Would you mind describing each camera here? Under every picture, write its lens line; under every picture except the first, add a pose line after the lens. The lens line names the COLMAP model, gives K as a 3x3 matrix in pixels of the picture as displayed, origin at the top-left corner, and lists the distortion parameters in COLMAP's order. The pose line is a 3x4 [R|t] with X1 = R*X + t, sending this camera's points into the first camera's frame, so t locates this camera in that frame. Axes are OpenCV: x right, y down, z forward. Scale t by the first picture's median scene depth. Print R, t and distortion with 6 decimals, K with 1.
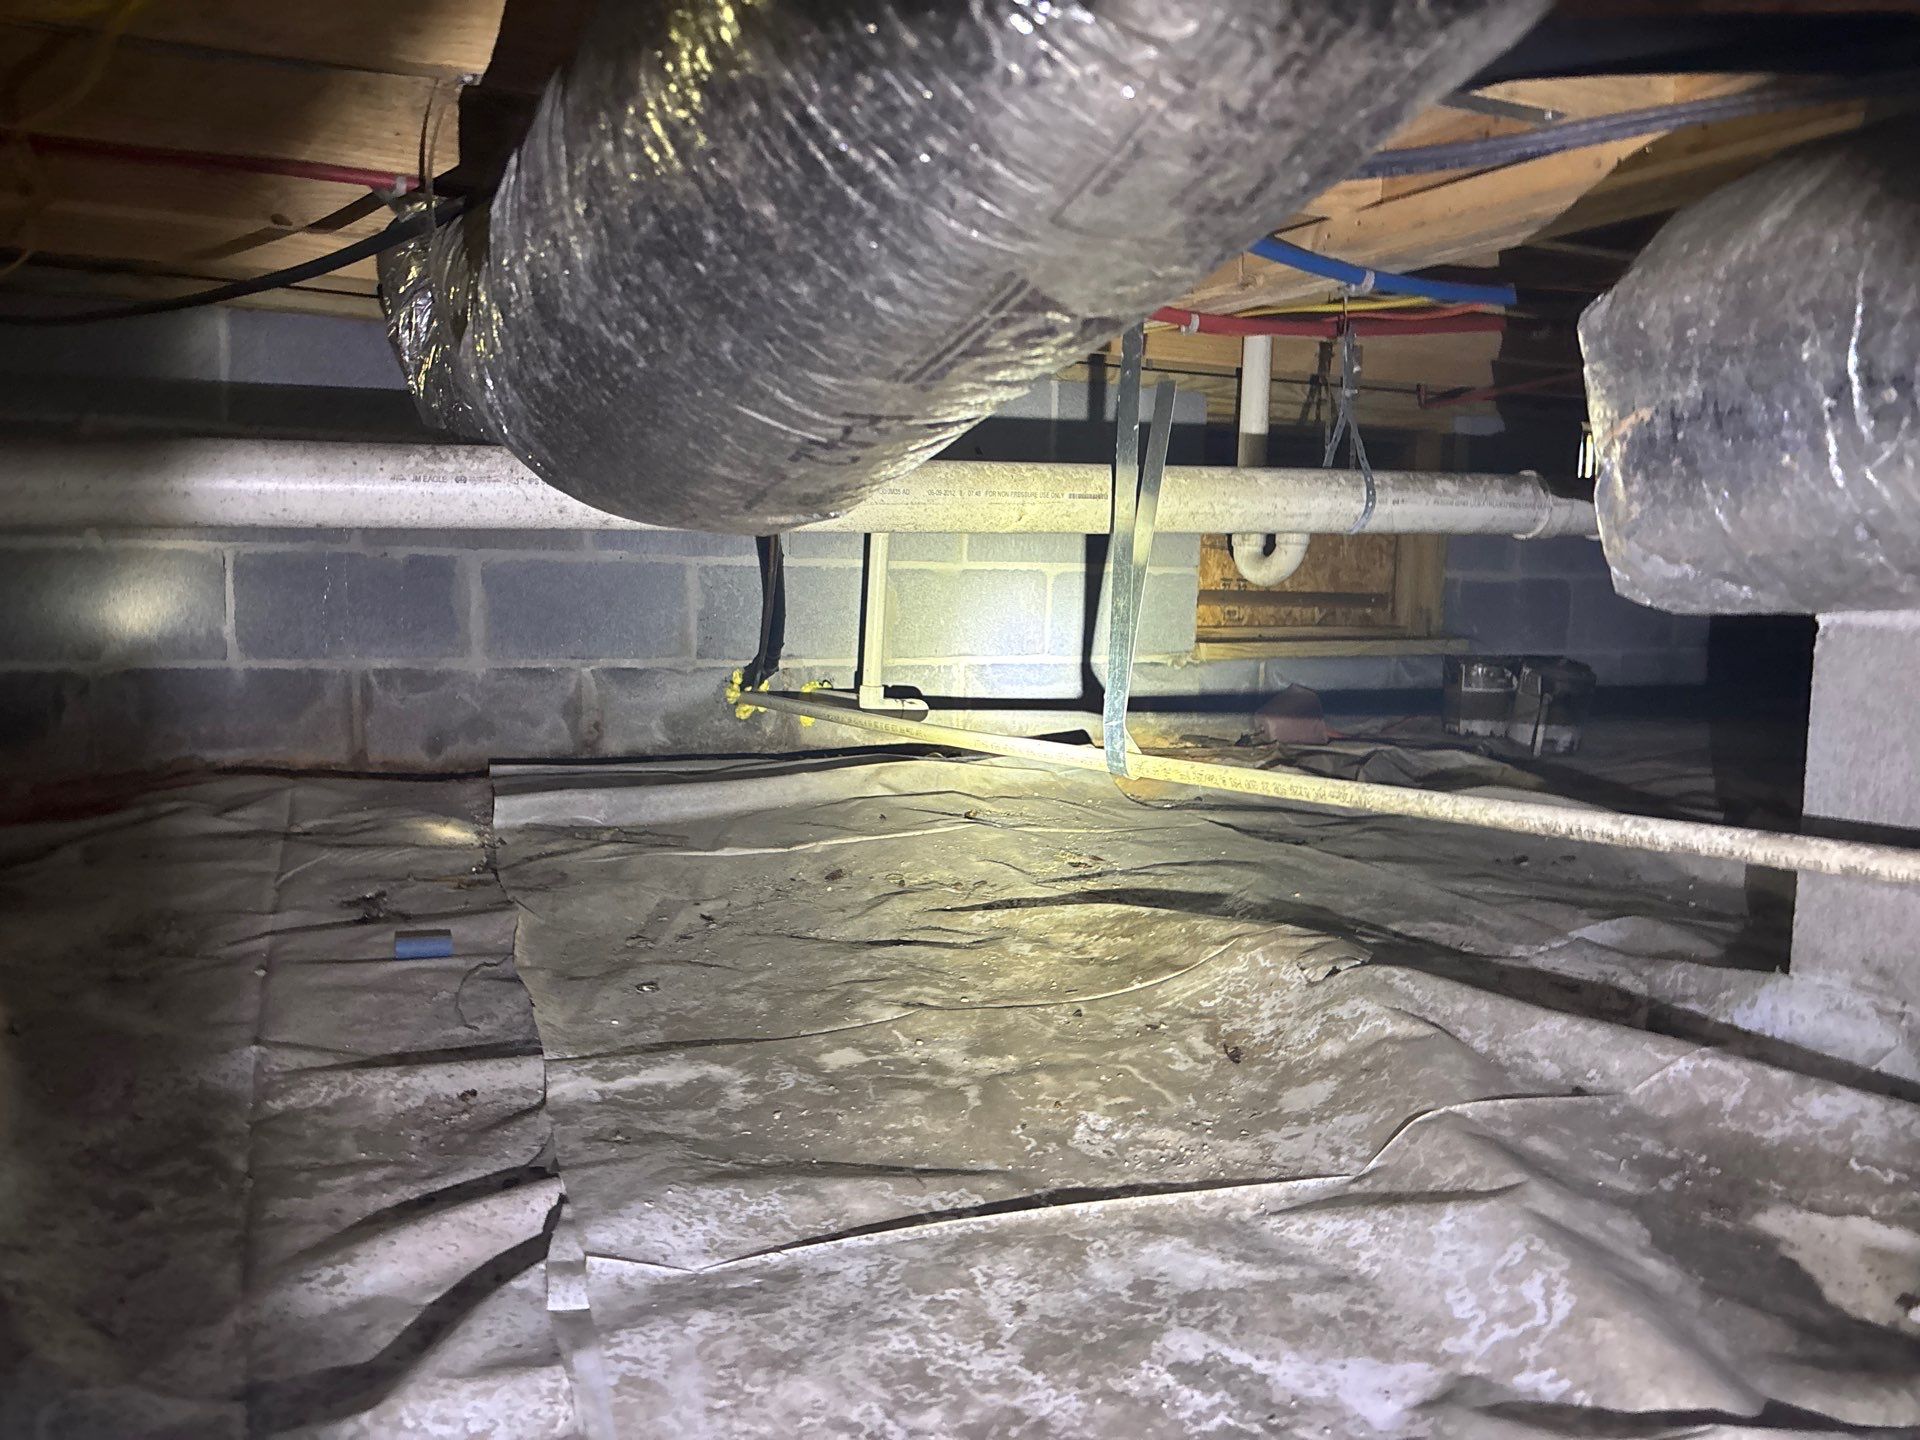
lens RADIAL K [[1464.9, 0, 960.0], [0, 1464.9, 720.0], [0, 0, 1]] dist [0.005386, -0.054900]
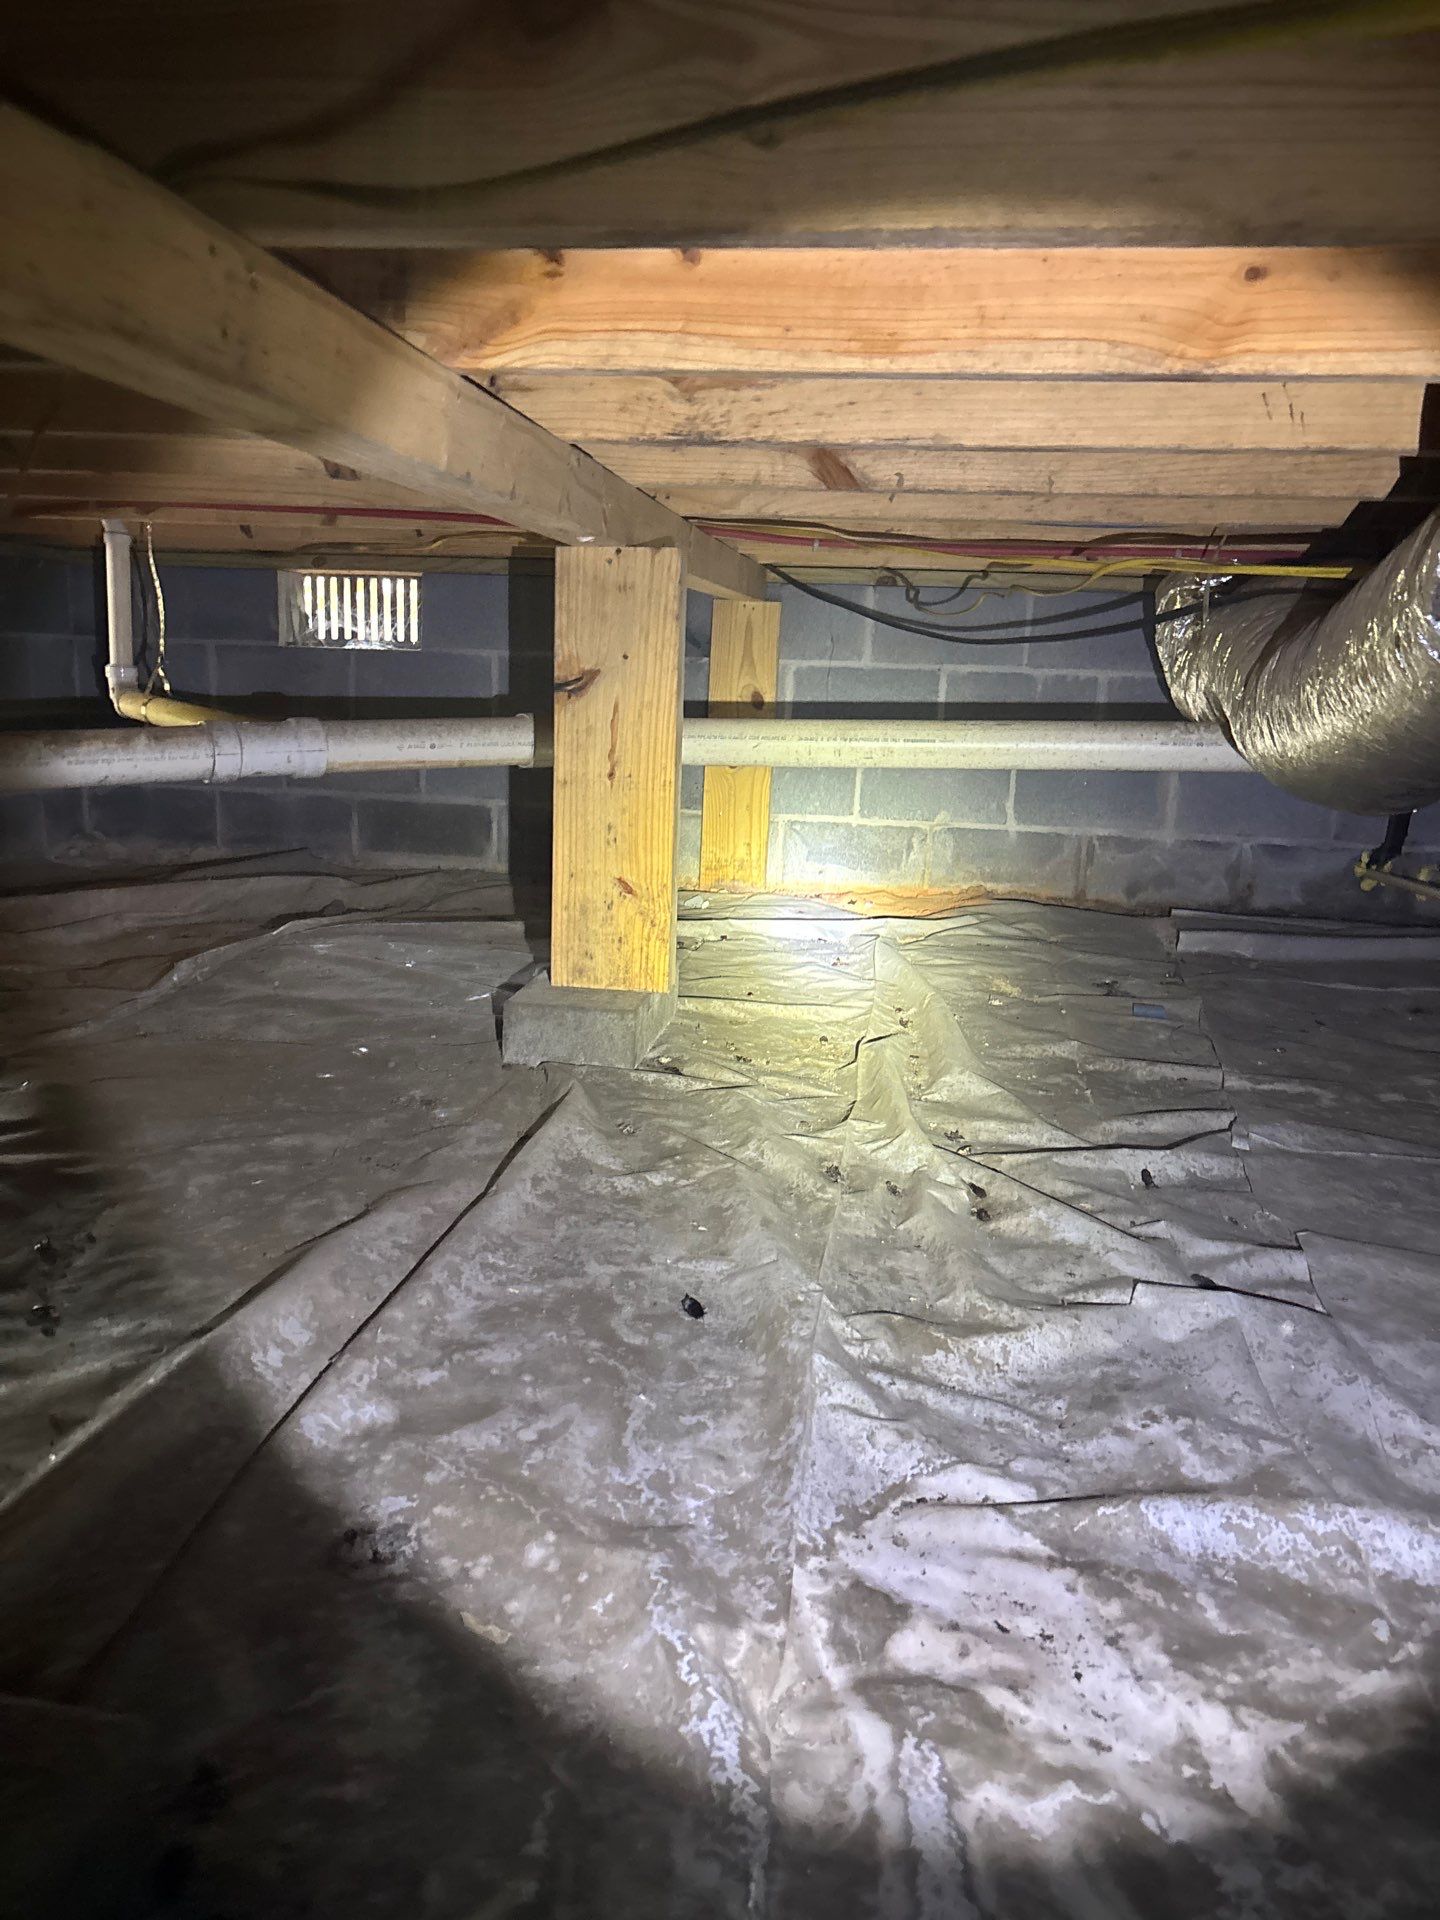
lens RADIAL K [[1464.9, 0, 720.0], [0, 1464.9, 960.0], [0, 0, 1]] dist [0.005386, -0.054900]
pose [[0.838277, 0.119826, -0.531915, 0.080377], [-0.082400, 0.992189, 0.093654, -0.017069], [0.538982, -0.034678, 0.841603, -0.463699]]
